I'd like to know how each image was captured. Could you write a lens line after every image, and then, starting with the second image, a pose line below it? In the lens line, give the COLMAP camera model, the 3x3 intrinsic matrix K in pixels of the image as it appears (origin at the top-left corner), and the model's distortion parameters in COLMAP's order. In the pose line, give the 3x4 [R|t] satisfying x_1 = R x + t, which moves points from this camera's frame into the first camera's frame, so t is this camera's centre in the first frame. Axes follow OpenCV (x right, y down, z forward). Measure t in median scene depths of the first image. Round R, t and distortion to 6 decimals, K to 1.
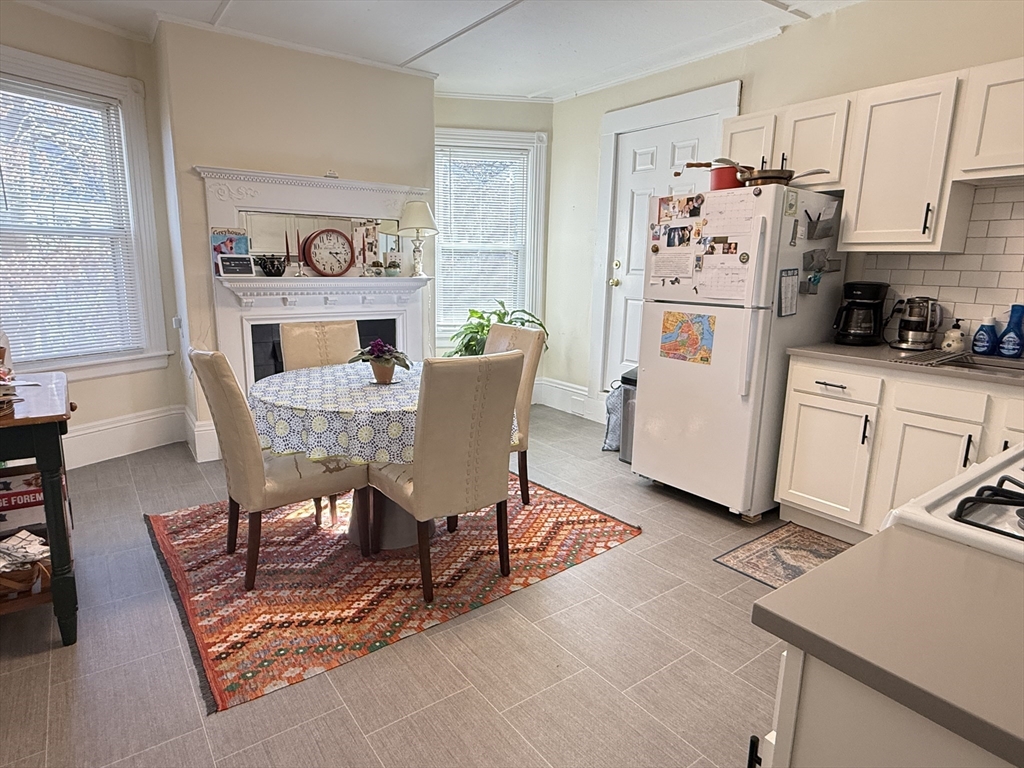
lens RADIAL K [[588.2, 0, 511.7], [0, 588.2, 384.8], [0, 0, 1]] dist [-0.002040, 0.000089]
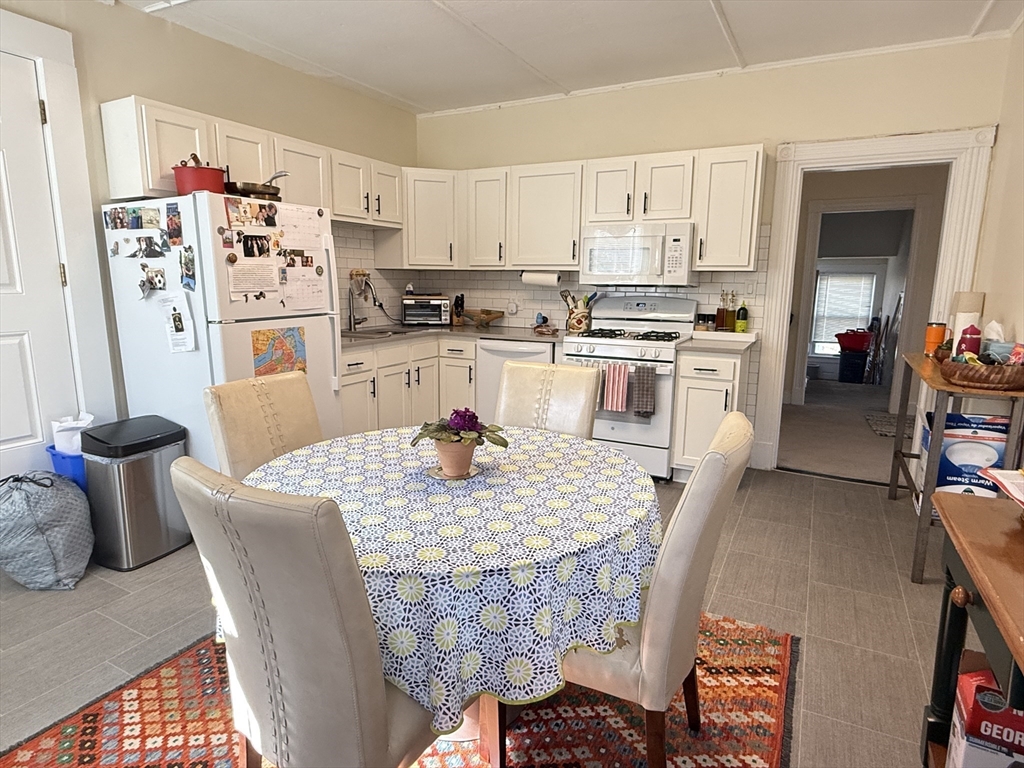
lens RADIAL K [[588.2, 0, 511.4], [0, 588.2, 382.7], [0, 0, 1]] dist [-0.002040, 0.000089]
pose [[-0.436994, -0.174563, 0.882363, -0.763878], [0.169575, 0.947406, 0.271414, -0.249974], [-0.883335, 0.268233, -0.384409, 1.139079]]
